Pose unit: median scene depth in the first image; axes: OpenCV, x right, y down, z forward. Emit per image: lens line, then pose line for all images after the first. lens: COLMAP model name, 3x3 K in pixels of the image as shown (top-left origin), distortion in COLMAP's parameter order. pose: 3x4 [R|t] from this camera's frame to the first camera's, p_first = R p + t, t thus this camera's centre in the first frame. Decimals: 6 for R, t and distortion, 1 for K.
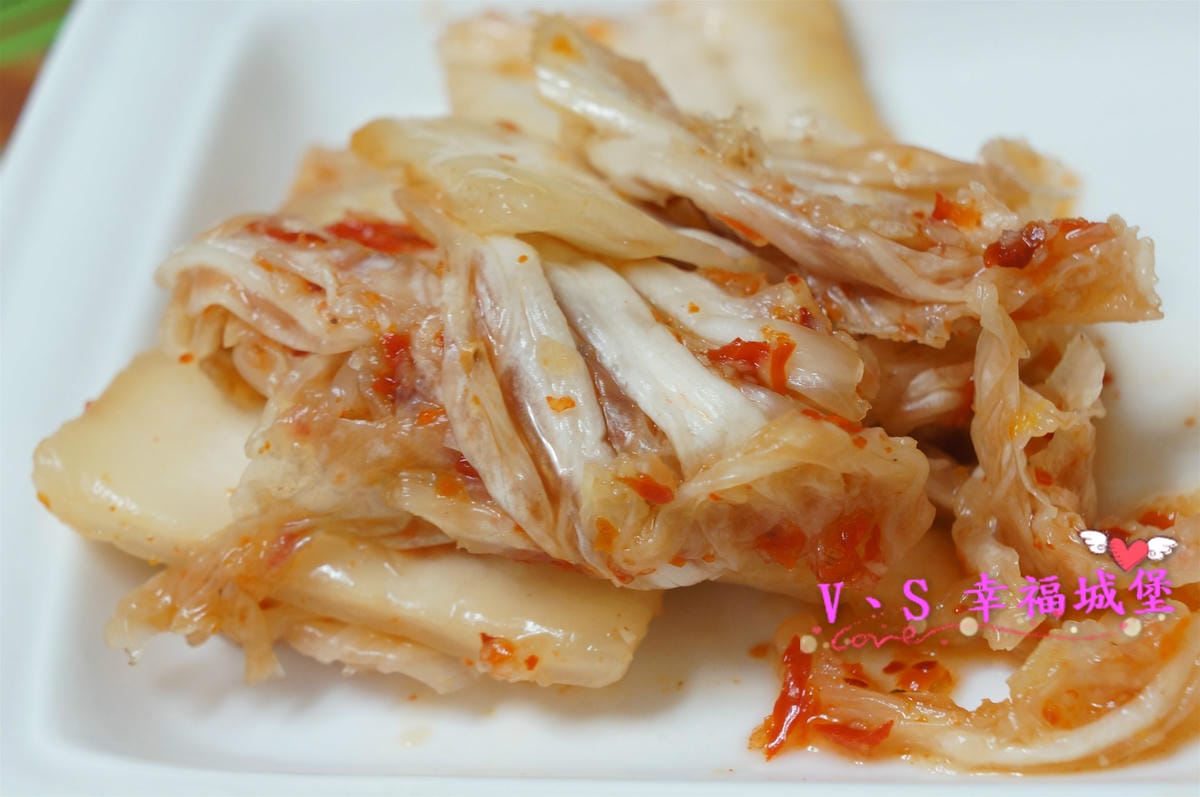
lens RADIAL K [[3050.2, 0, 600.7], [0, 3050.2, 394.5], [0, 0, 1]] dist [0.064016, 0.000000]
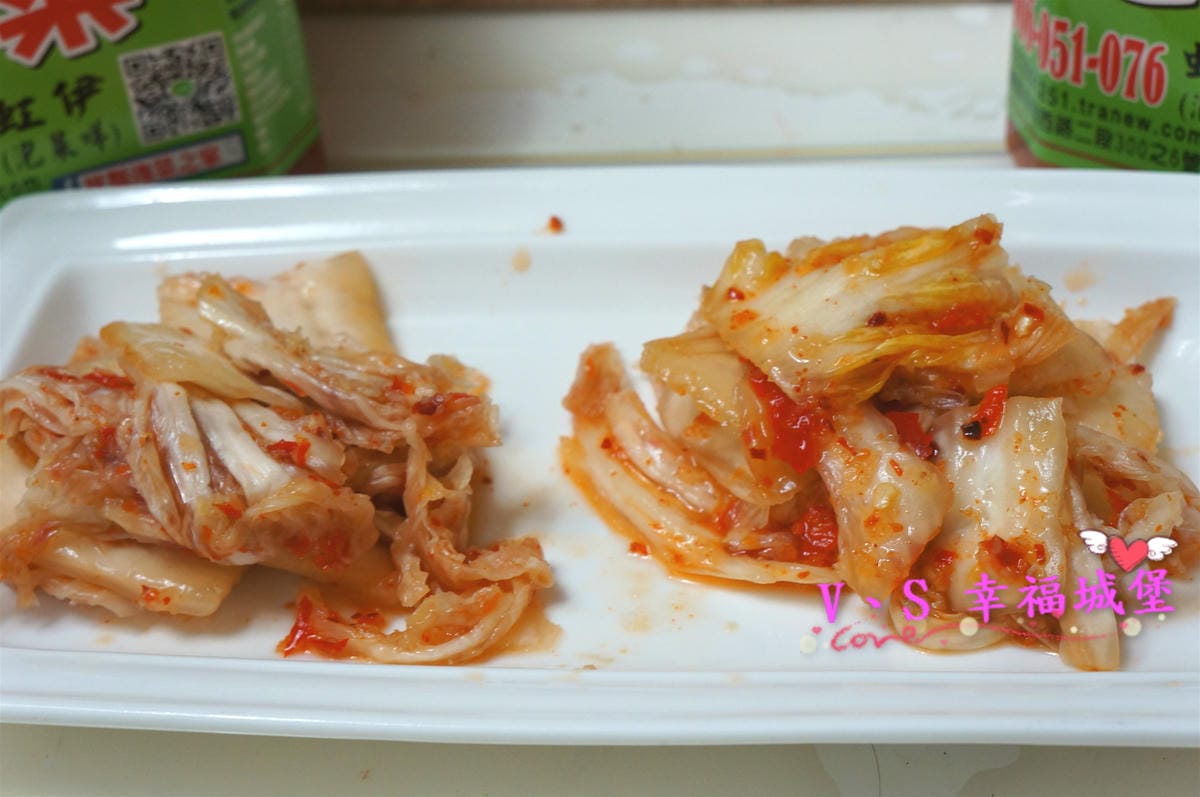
lens RADIAL K [[2296.6, 0, 597.3], [0, 2296.6, 405.0], [0, 0, 1]] dist [0.135456, 0.000000]
pose [[0.994917, 0.066899, 0.075267, 0.131043], [-0.059898, 0.993983, -0.091709, 0.082231], [-0.080950, 0.086735, 0.992937, -0.494144]]
